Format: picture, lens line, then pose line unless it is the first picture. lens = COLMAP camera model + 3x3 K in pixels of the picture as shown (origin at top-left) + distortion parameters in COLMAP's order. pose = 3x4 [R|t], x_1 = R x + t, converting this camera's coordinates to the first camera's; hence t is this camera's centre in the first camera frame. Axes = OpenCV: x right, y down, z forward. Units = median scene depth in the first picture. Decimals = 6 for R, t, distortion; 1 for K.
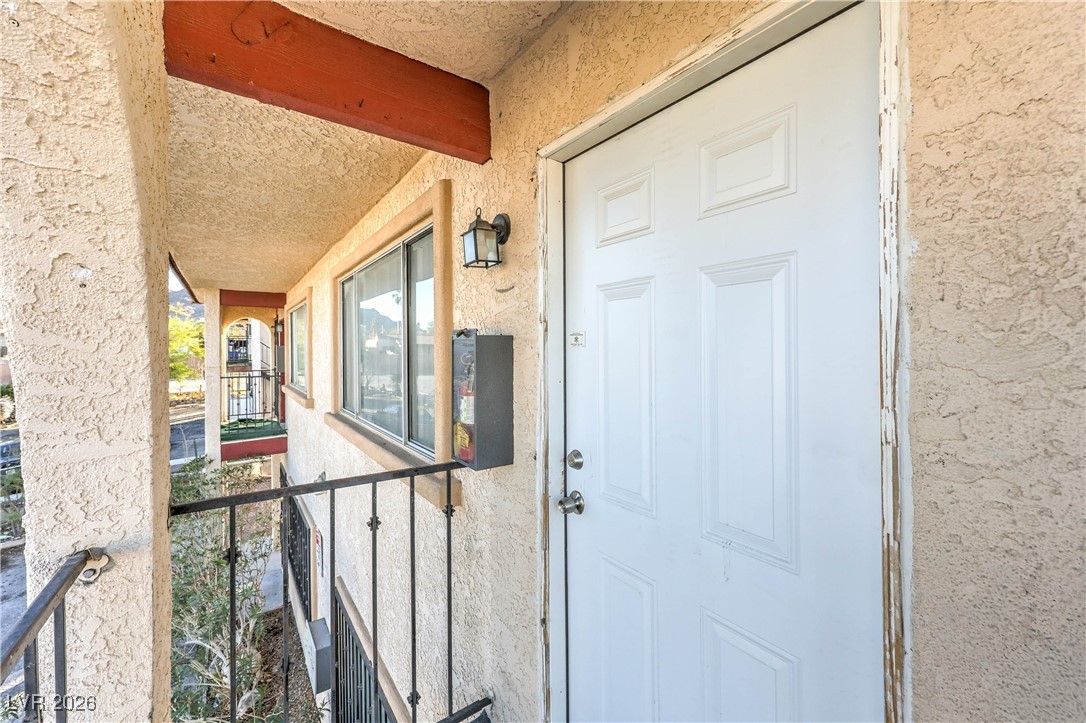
lens RADIAL K [[441.0, 0, 548.2], [0, 441.0, 351.4], [0, 0, 1]] dist [0.005448, 0.000147]
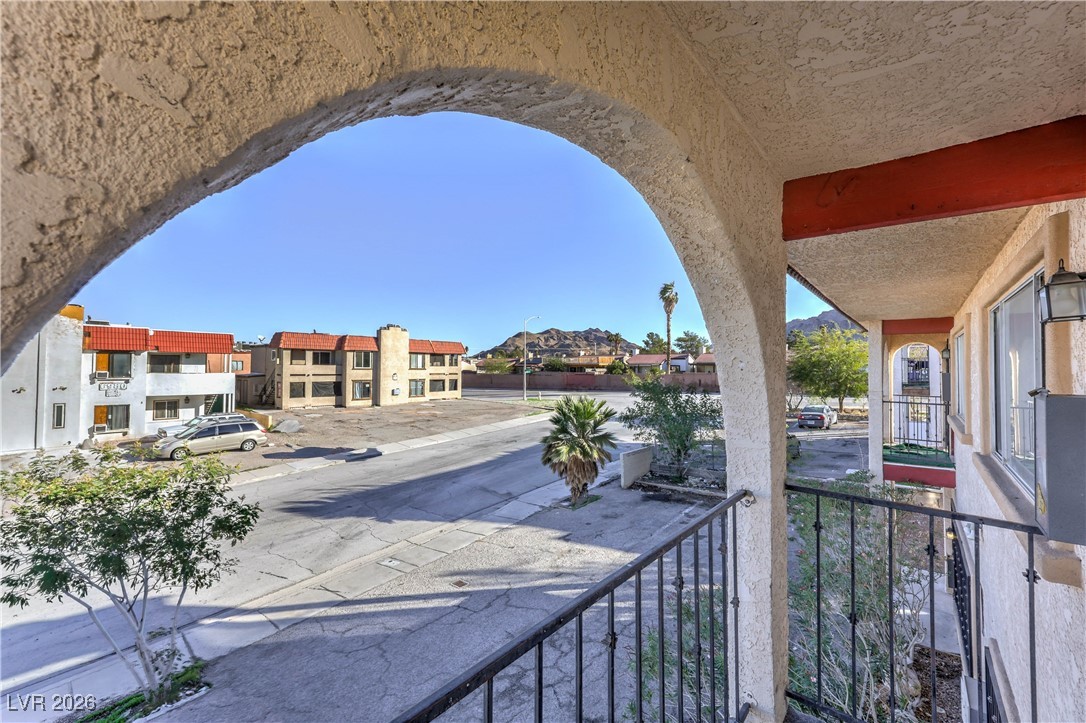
lens RADIAL K [[441.0, 0, 544.9], [0, 441.0, 358.2], [0, 0, 1]] dist [0.005448, 0.000147]
pose [[0.242604, -0.011898, -0.970052, 0.149001], [-0.012566, 0.999802, -0.015405, -0.026765], [0.970044, 0.015927, 0.242407, -0.086949]]
